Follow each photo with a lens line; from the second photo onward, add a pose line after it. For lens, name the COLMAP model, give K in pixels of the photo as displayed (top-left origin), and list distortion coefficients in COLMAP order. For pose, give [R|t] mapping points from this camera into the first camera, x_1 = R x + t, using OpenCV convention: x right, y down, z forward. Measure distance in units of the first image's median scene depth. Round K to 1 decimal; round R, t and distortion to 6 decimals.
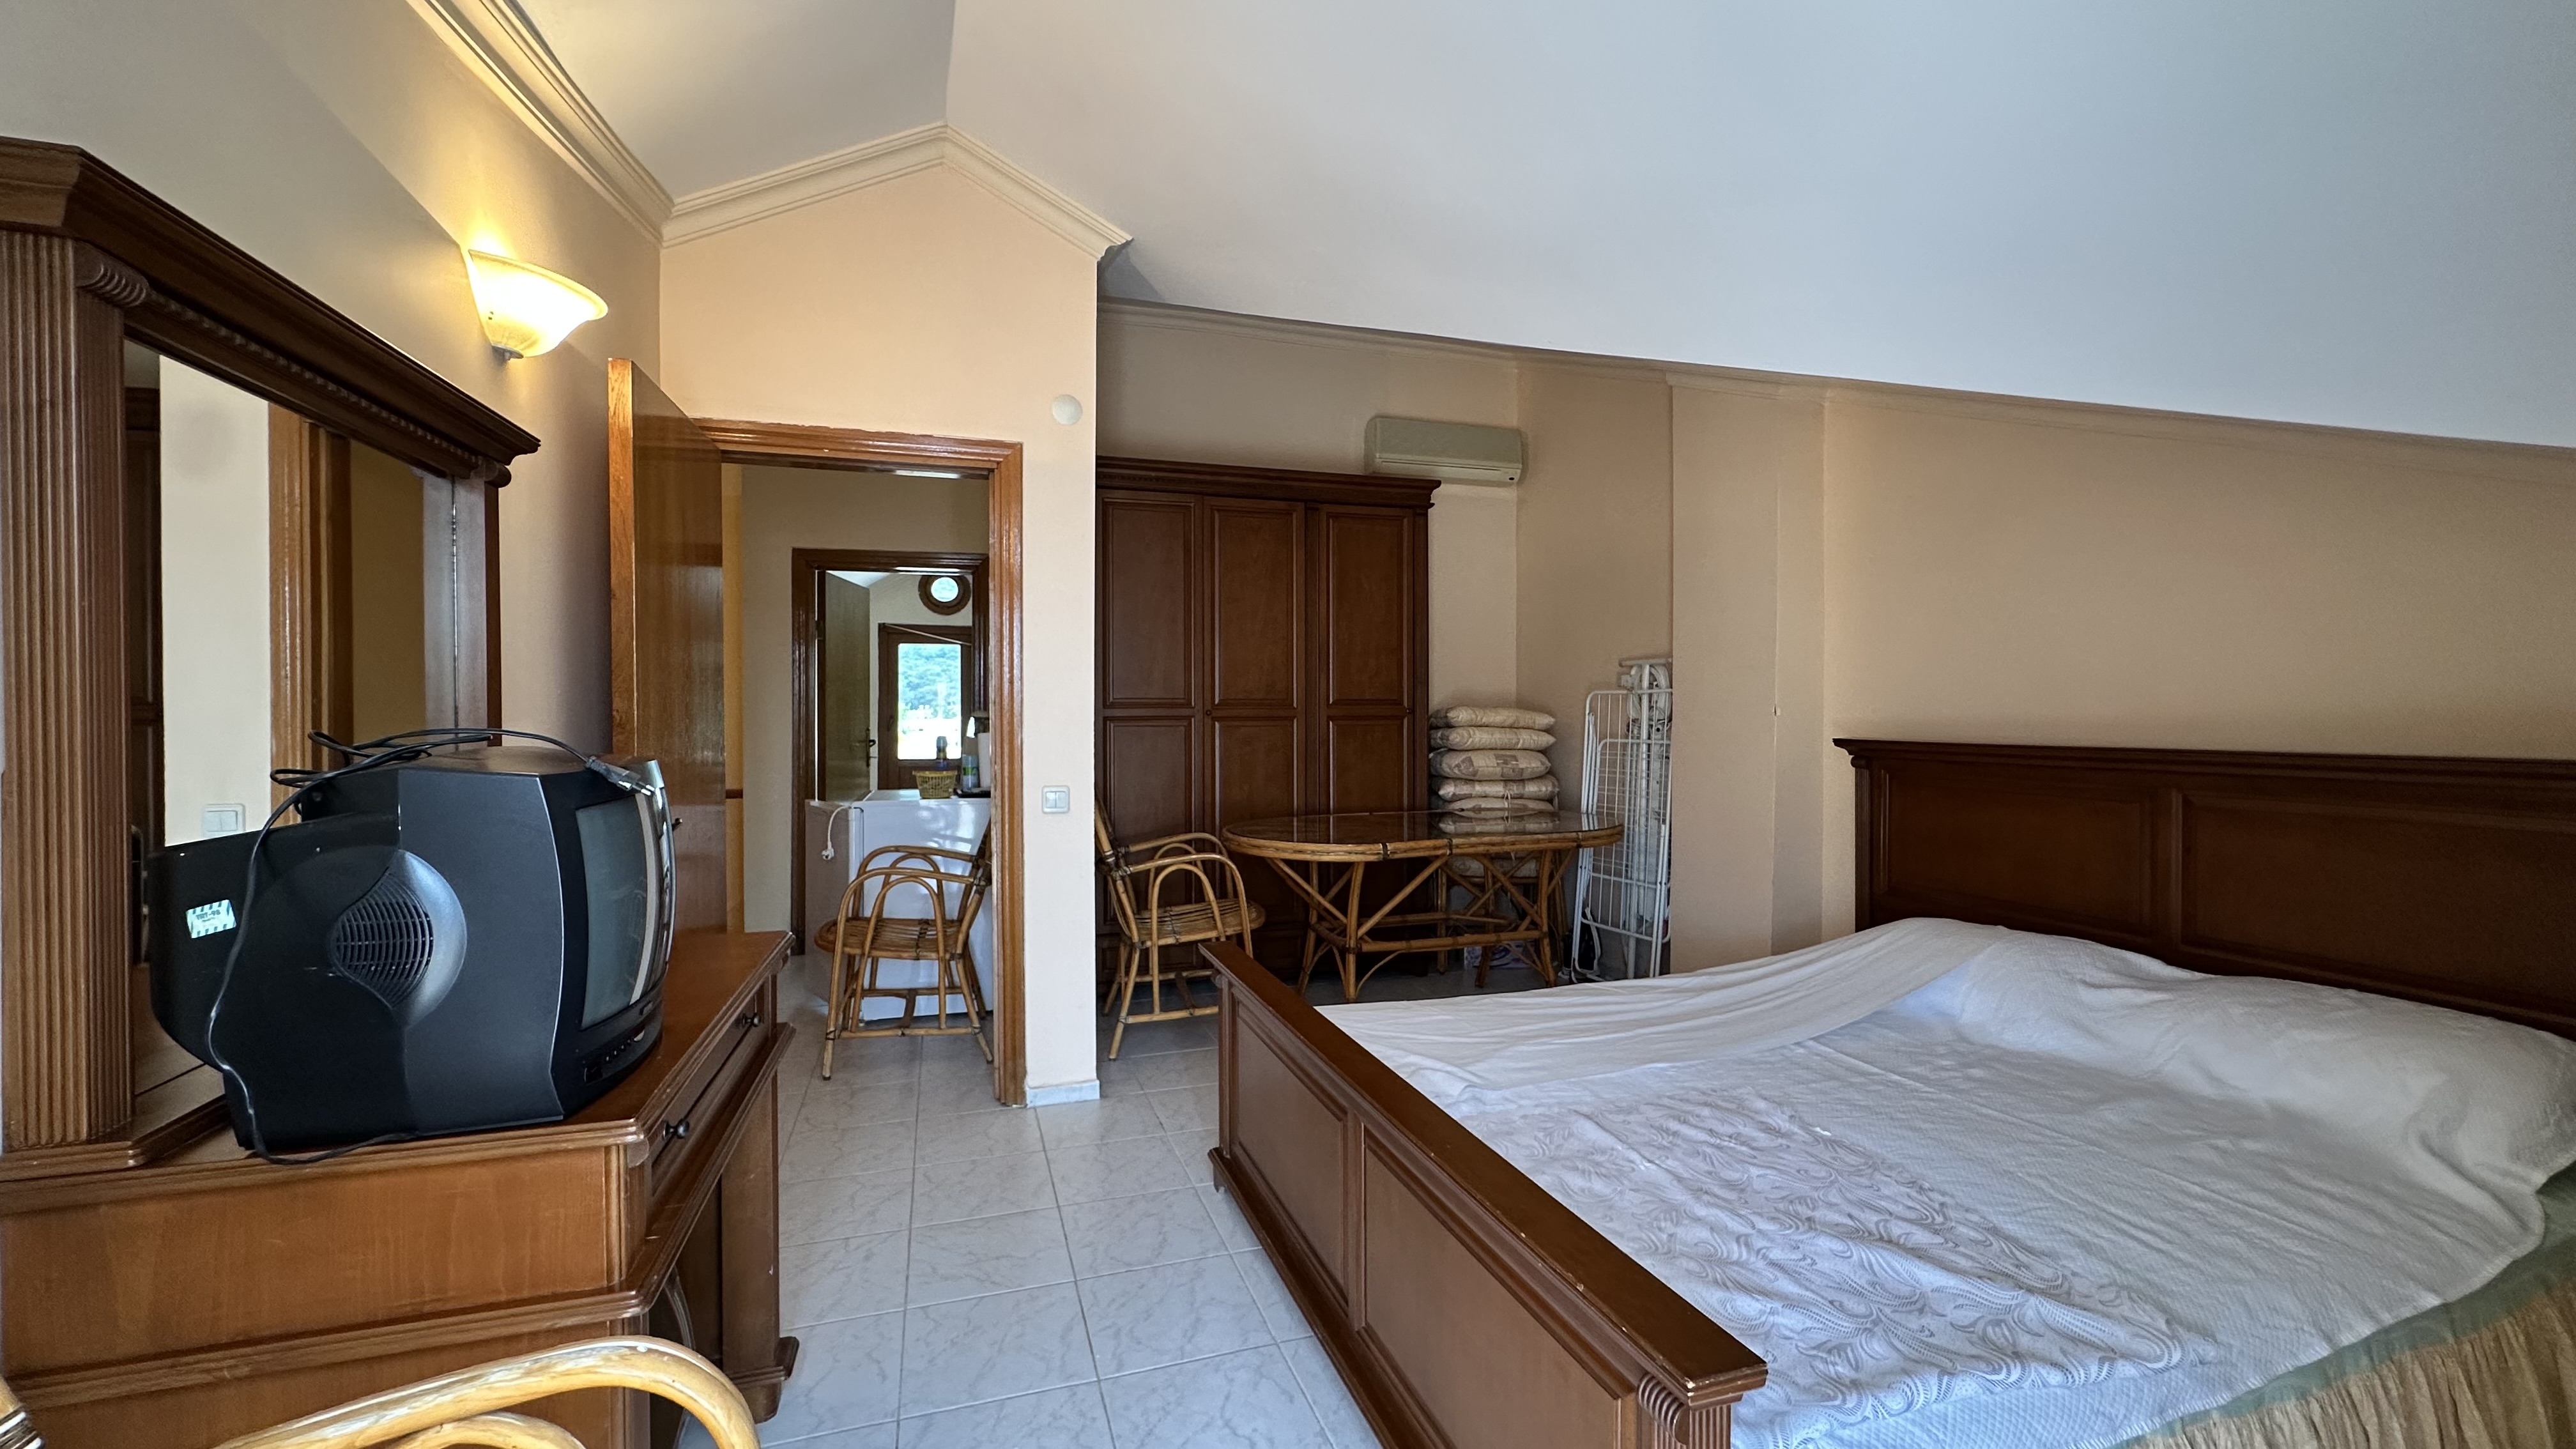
lens RADIAL K [[1035.7, 0, 1289.0], [0, 1035.7, 729.2], [0, 0, 1]] dist [-0.005750, 0.001162]
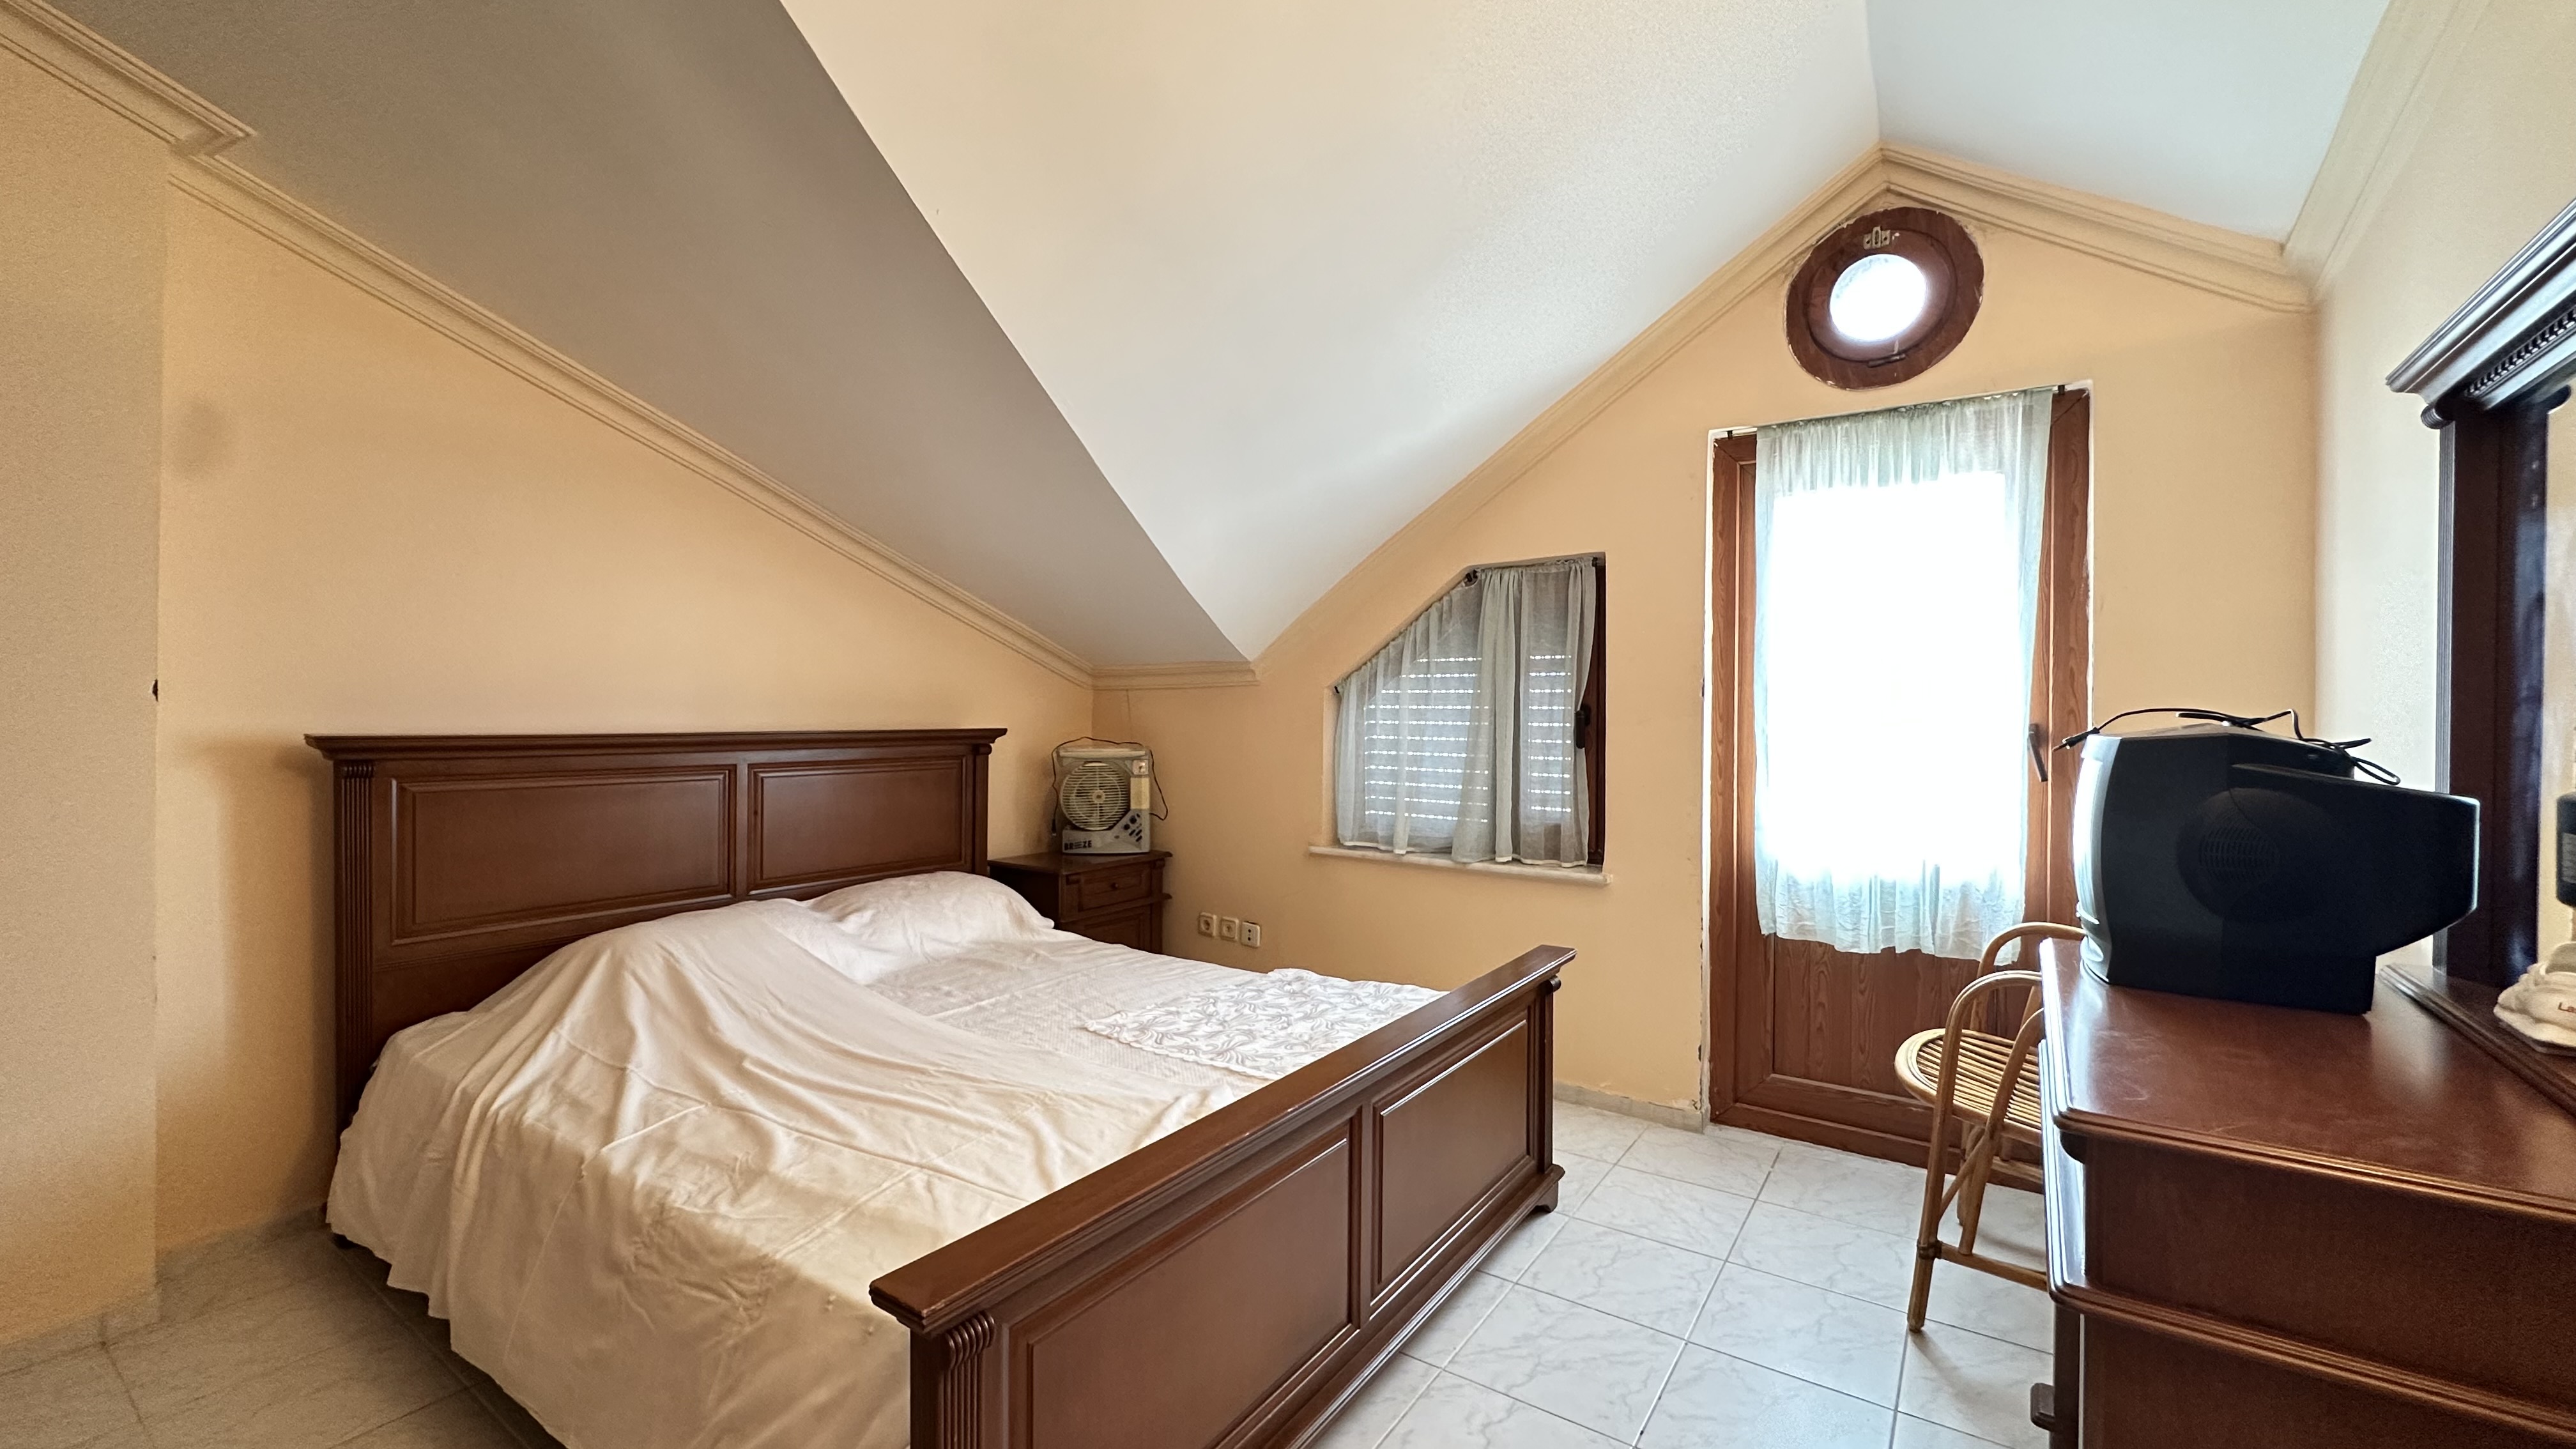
lens RADIAL K [[1035.7, 0, 1298.6], [0, 1035.7, 710.7], [0, 0, 1]] dist [-0.005750, 0.001162]
pose [[-0.616005, -0.006523, 0.787715, -0.656615], [0.000635, 0.999961, 0.008777, -0.018655], [-0.787742, 0.005907, -0.615977, 1.598567]]
